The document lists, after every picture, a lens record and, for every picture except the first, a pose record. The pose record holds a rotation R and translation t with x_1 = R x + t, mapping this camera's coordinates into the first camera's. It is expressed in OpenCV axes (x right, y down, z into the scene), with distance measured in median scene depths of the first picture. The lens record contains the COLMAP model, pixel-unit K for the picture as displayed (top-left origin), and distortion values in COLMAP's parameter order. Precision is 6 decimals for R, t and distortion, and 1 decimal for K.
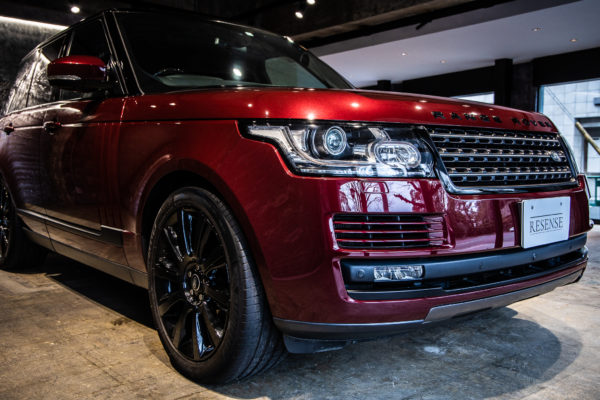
lens RADIAL K [[562.2, 0, 310.2], [0, 562.2, 198.2], [0, 0, 1]] dist [-0.000612, 0.088639]
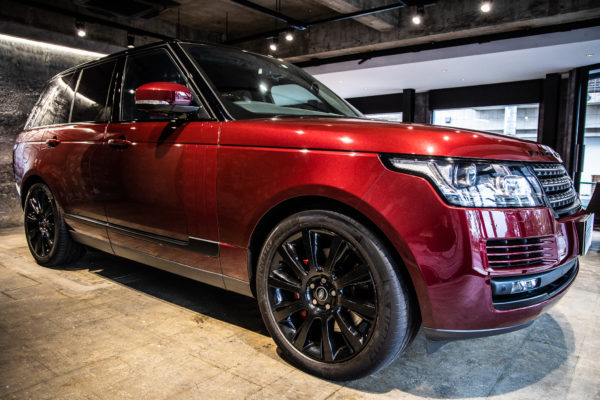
lens RADIAL K [[427.9, 0, 300.0], [0, 427.9, 200.0], [0, 0, 1]] dist [-0.080225, 0.075875]
pose [[0.979857, -0.009197, 0.199488, -0.431073], [0.001656, 0.999279, 0.037939, -0.074624], [-0.199693, -0.036844, 0.979166, 0.181967]]
